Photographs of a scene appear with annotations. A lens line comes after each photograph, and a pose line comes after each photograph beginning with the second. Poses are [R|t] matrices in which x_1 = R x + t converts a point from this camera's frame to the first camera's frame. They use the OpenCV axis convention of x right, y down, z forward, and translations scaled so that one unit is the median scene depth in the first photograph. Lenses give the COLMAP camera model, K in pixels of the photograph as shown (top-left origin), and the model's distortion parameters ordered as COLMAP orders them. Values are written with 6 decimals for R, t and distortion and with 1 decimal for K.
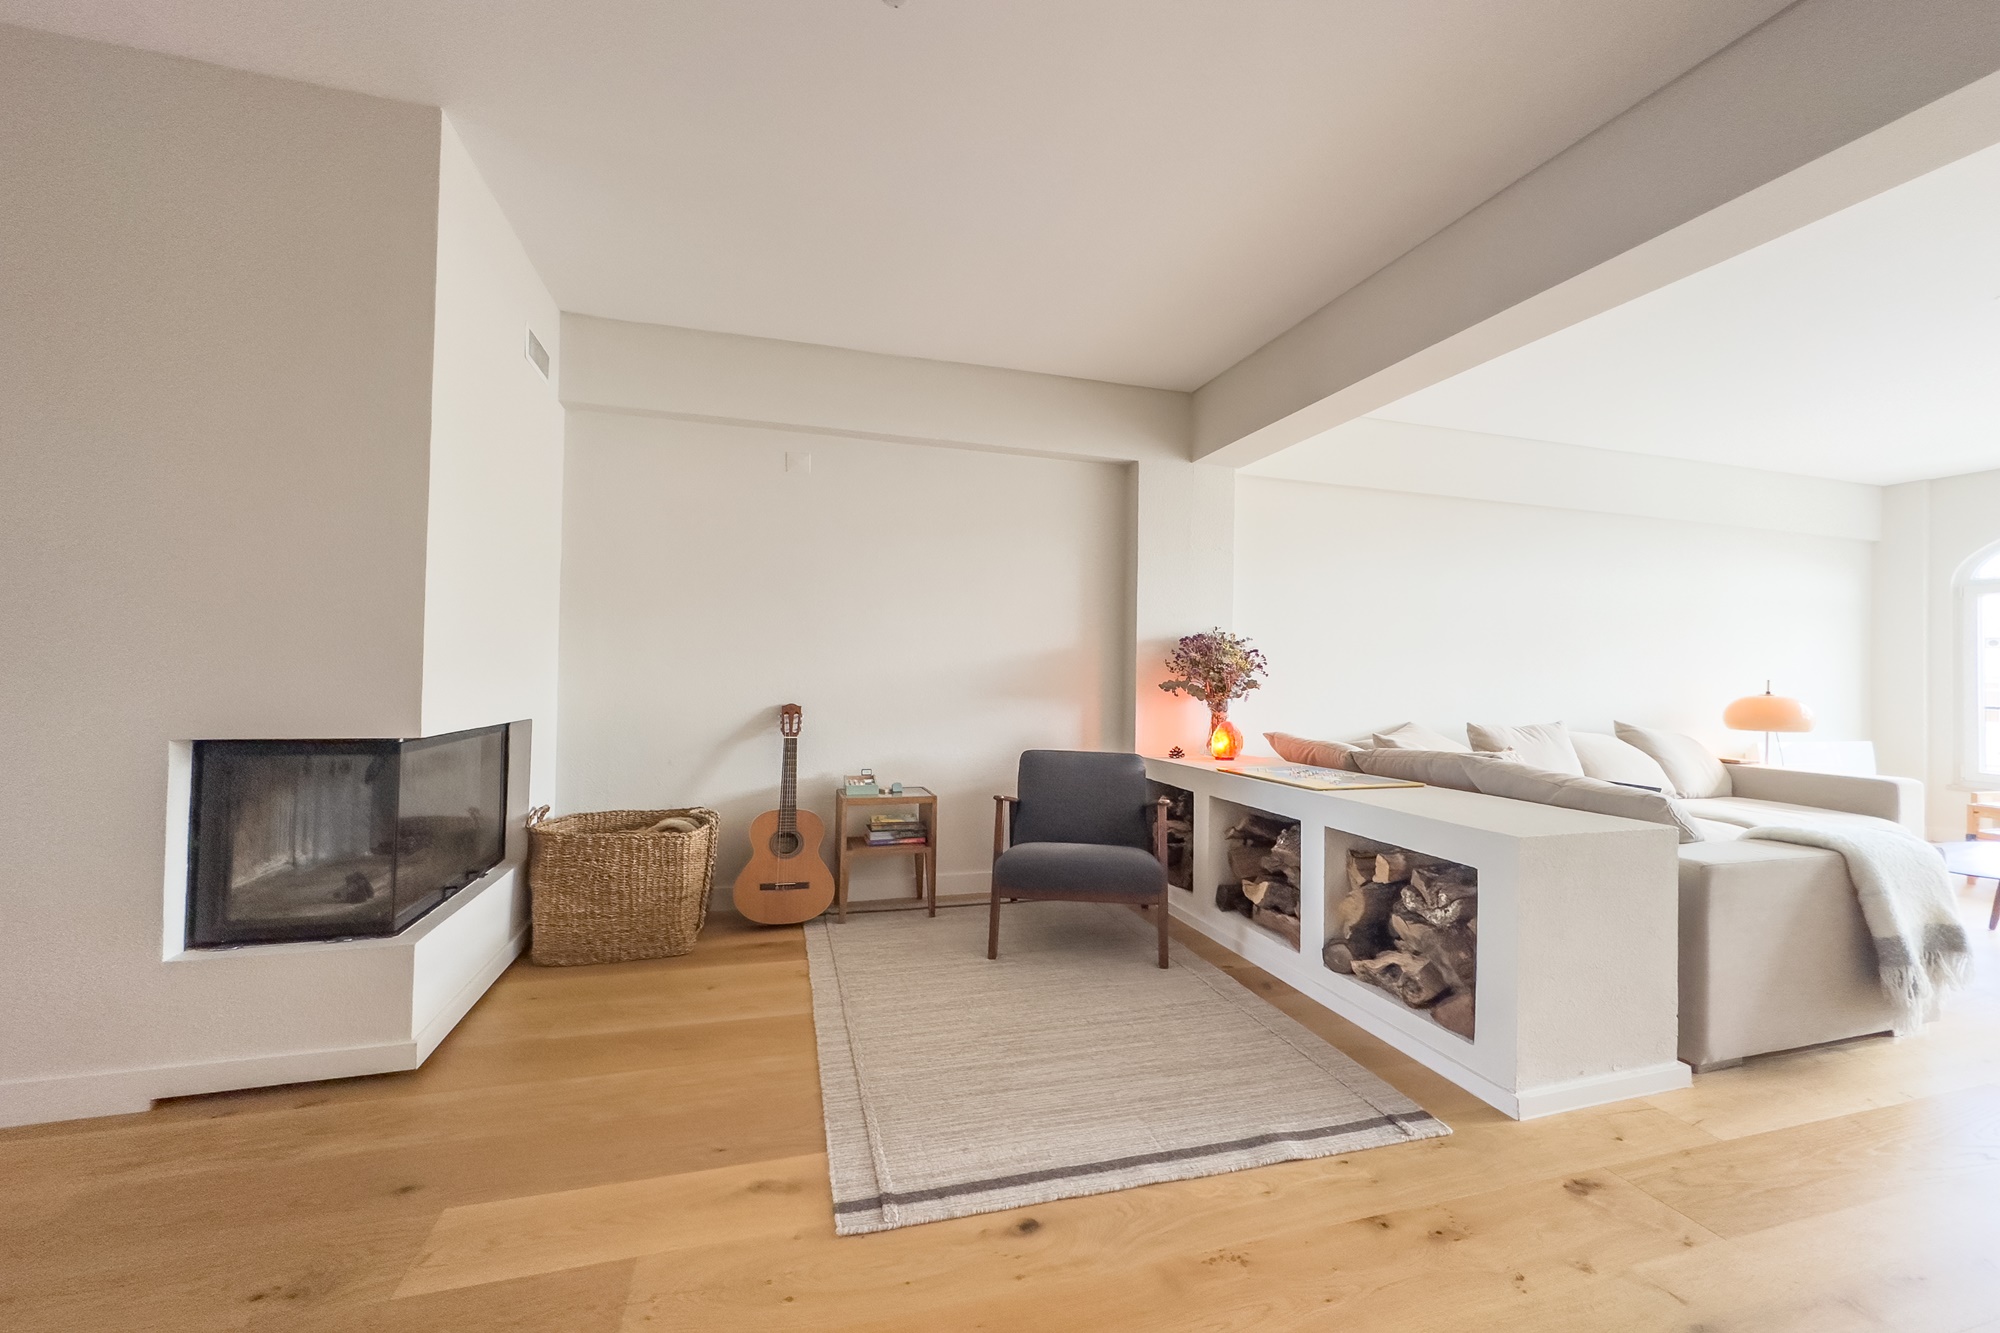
lens RADIAL K [[799.7, 0, 994.5], [0, 799.7, 672.1], [0, 0, 1]] dist [-0.003850, 0.001118]
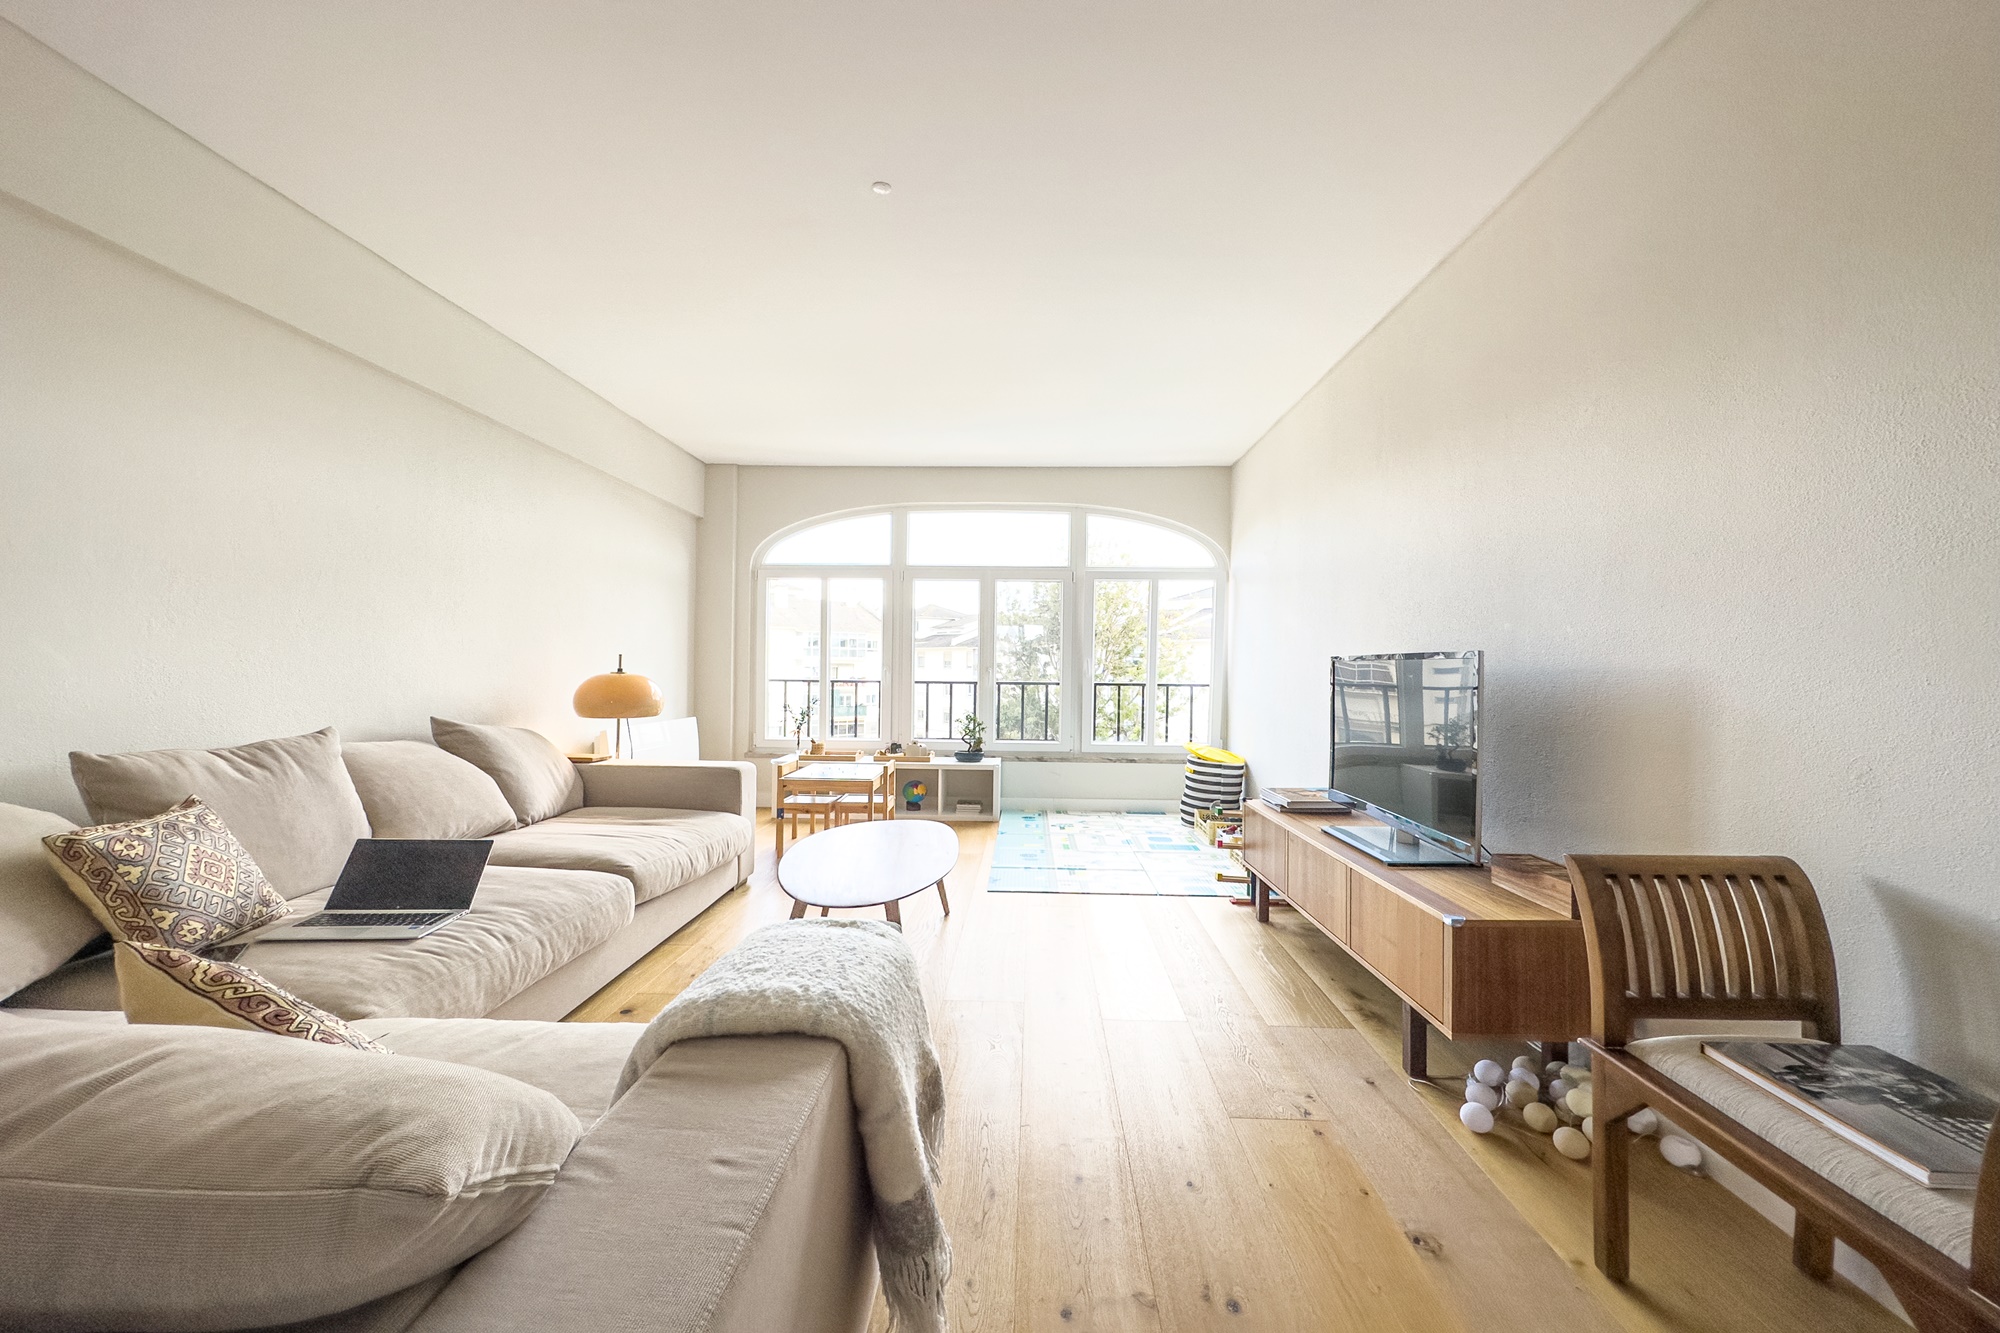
lens RADIAL K [[799.7, 0, 994.4], [0, 799.7, 666.6], [0, 0, 1]] dist [-0.003850, 0.001118]
pose [[0.323640, -0.006268, 0.946160, 0.330368], [-0.016782, 0.999783, 0.012363, 0.005837], [-0.946032, -0.019879, 0.323464, 0.383602]]
